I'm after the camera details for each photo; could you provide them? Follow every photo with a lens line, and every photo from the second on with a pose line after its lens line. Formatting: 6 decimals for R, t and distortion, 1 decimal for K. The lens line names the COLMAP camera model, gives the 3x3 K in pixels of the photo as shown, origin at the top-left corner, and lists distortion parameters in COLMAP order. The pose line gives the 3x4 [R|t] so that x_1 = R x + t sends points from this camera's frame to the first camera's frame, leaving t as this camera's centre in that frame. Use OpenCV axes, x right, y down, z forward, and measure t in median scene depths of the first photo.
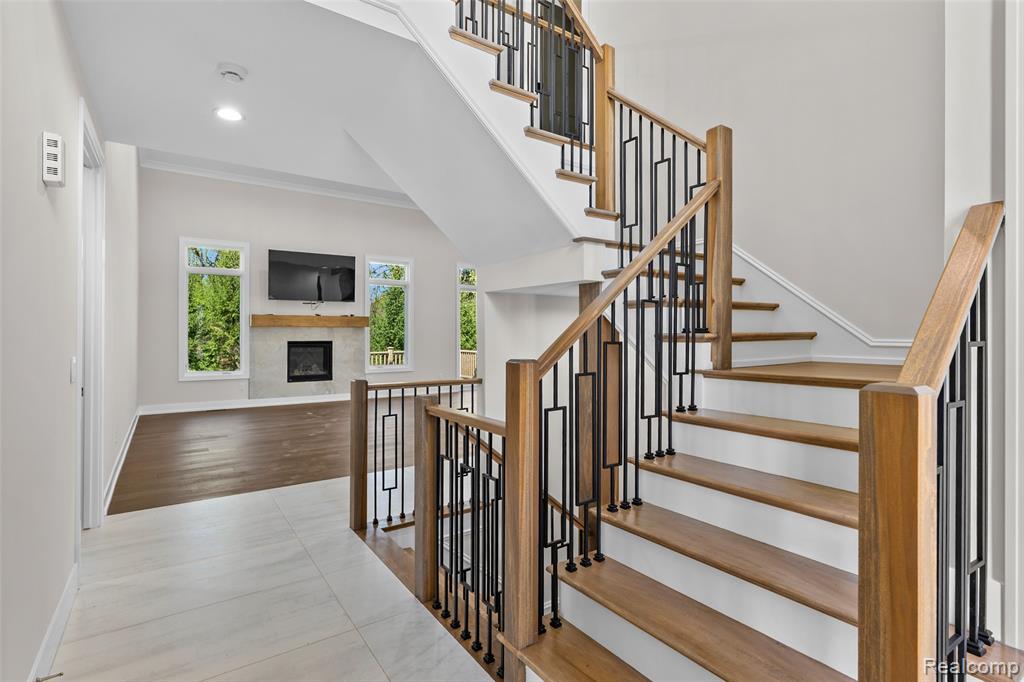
lens RADIAL K [[489.1, 0, 513.6], [0, 489.1, 335.2], [0, 0, 1]] dist [0.002079, -0.001916]
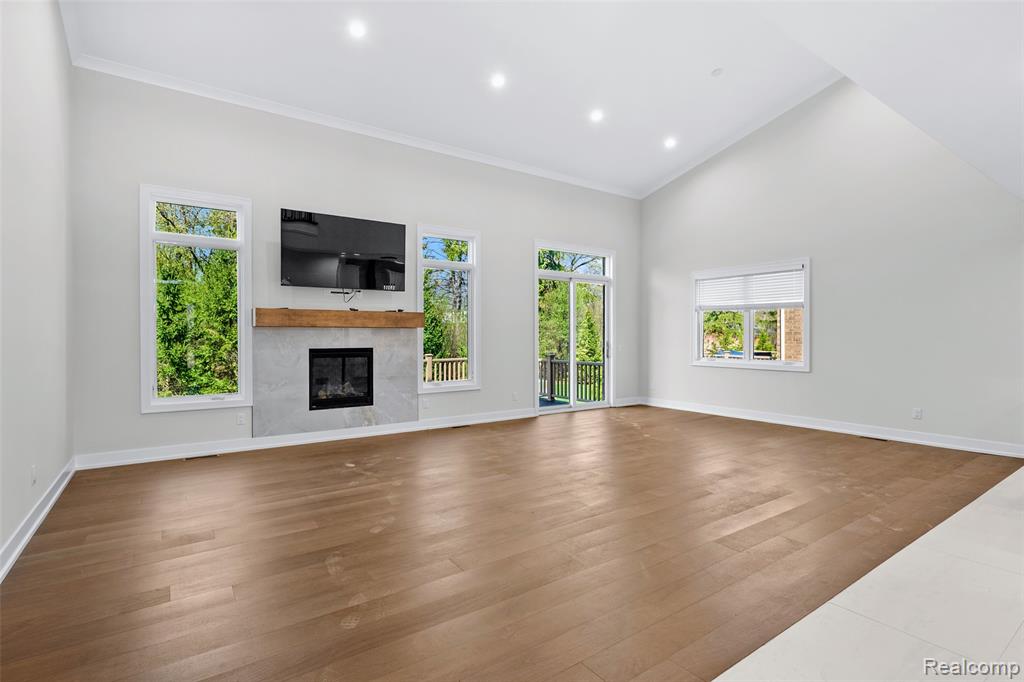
lens RADIAL K [[489.1, 0, 514.0], [0, 489.1, 341.7], [0, 0, 1]] dist [0.002079, -0.001916]
pose [[0.999995, -0.001537, 0.002712, -0.173553], [0.001516, 0.999970, 0.007650, -0.001935], [-0.002724, -0.007646, 0.999967, 0.311651]]
